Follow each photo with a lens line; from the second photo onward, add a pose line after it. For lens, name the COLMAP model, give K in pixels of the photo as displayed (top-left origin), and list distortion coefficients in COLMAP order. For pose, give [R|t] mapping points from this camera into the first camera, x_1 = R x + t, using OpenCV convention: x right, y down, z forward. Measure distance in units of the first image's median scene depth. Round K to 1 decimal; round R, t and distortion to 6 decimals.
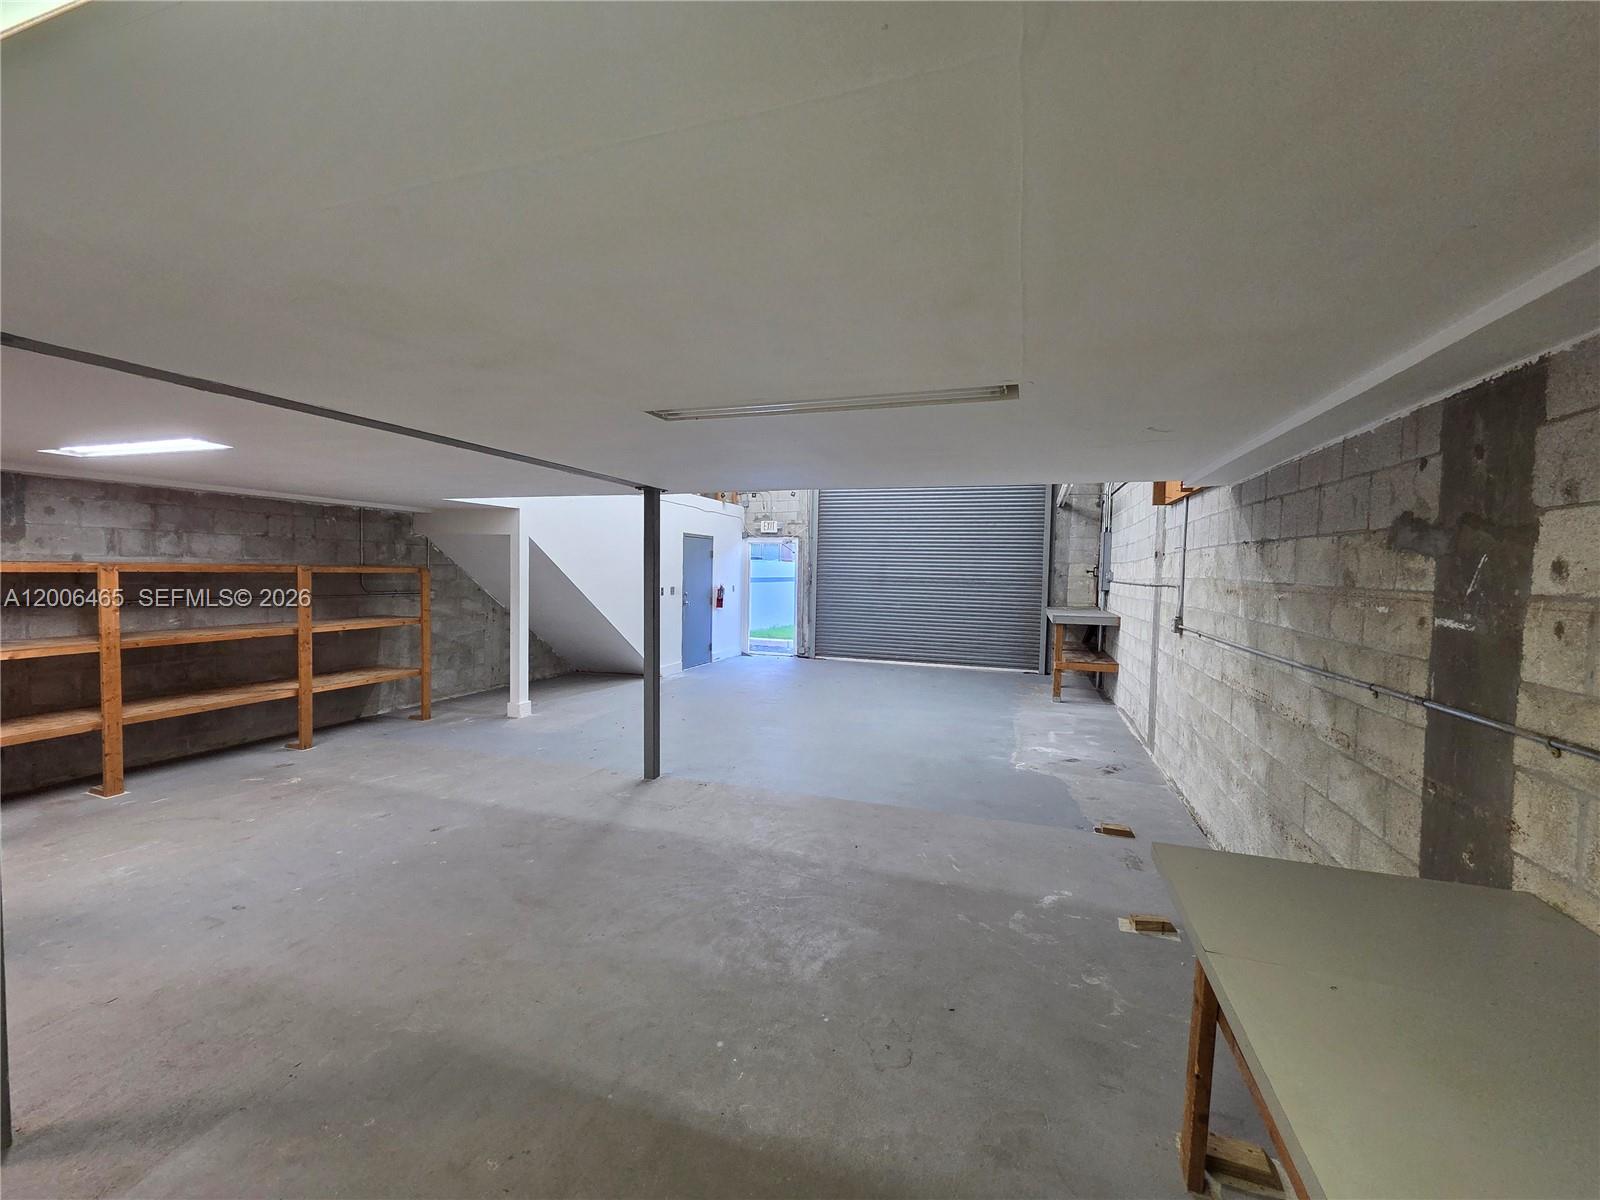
lens RADIAL K [[658.3, 0, 800.0], [0, 658.3, 600.0], [0, 0, 1]] dist [-0.001987, -0.000668]
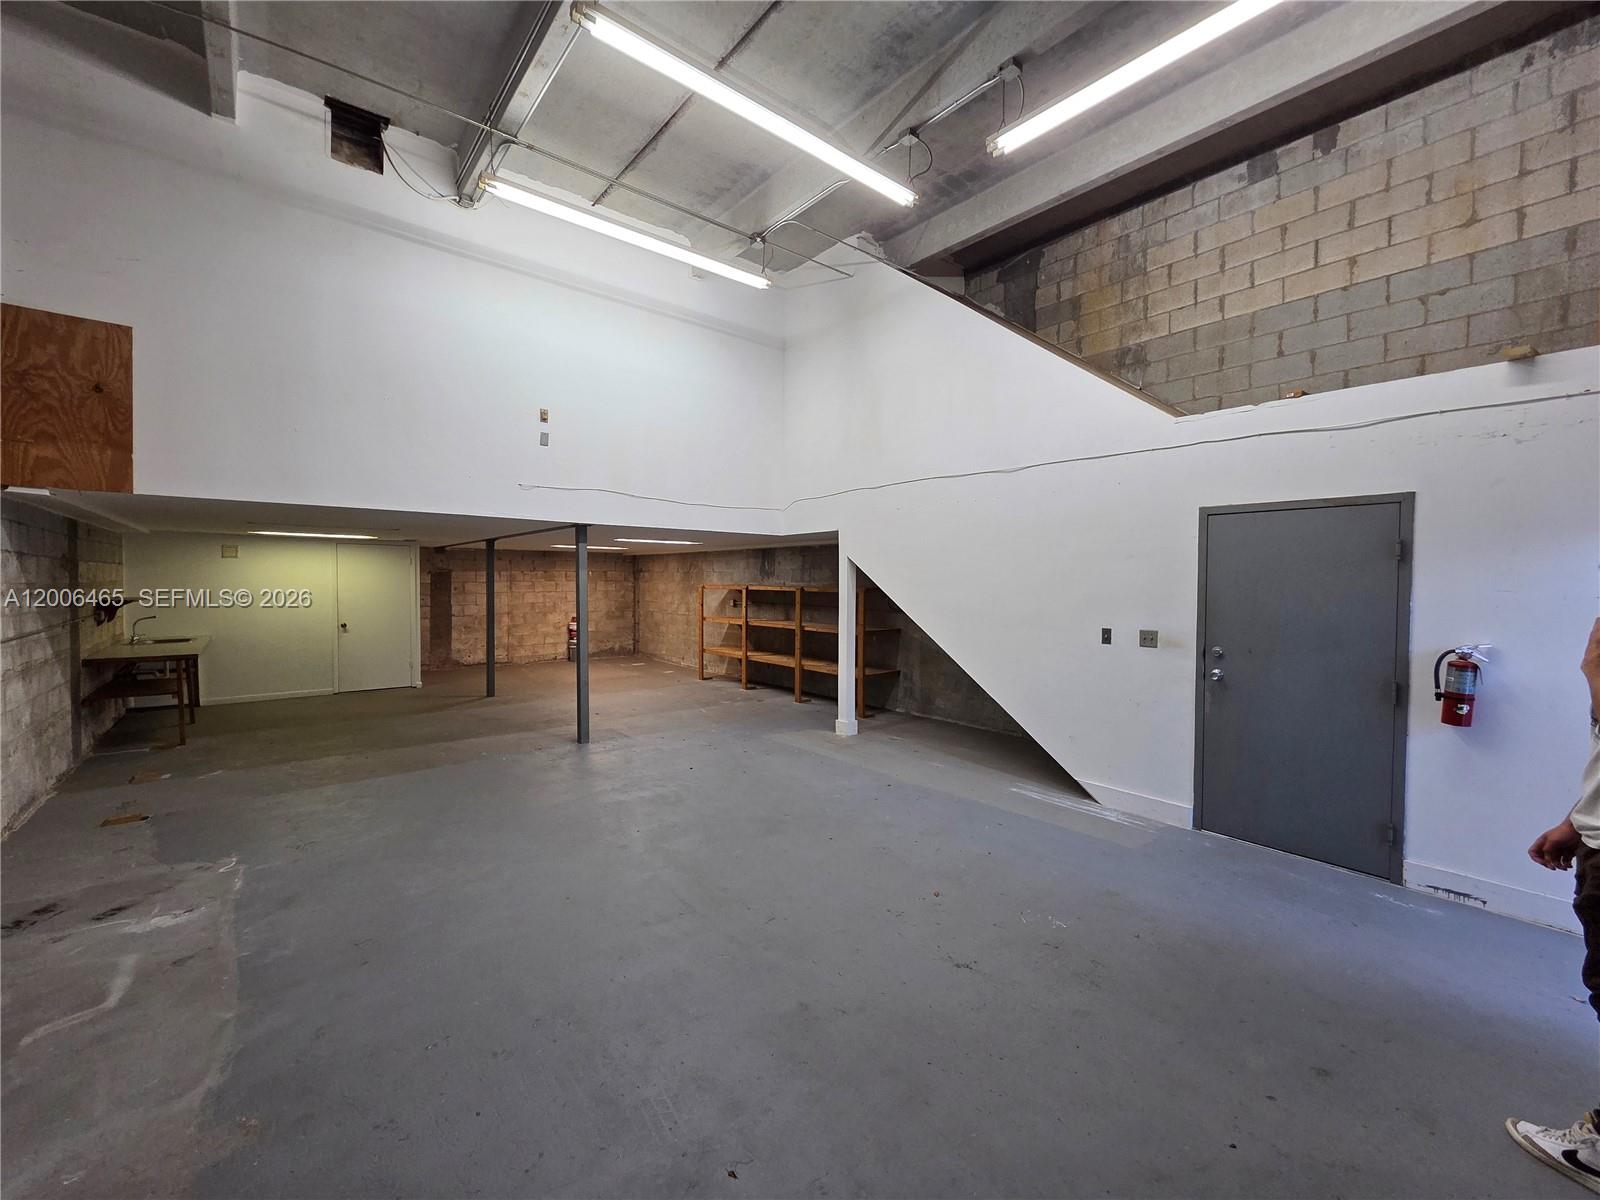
lens RADIAL K [[658.3, 0, 800.0], [0, 658.3, 600.0], [0, 0, 1]] dist [-0.001987, -0.000668]
pose [[-0.531353, 0.002017, -0.847148, 0.600194], [-0.056429, 0.997692, 0.037768, -0.081113], [0.845269, 0.067872, -0.530013, 1.855726]]
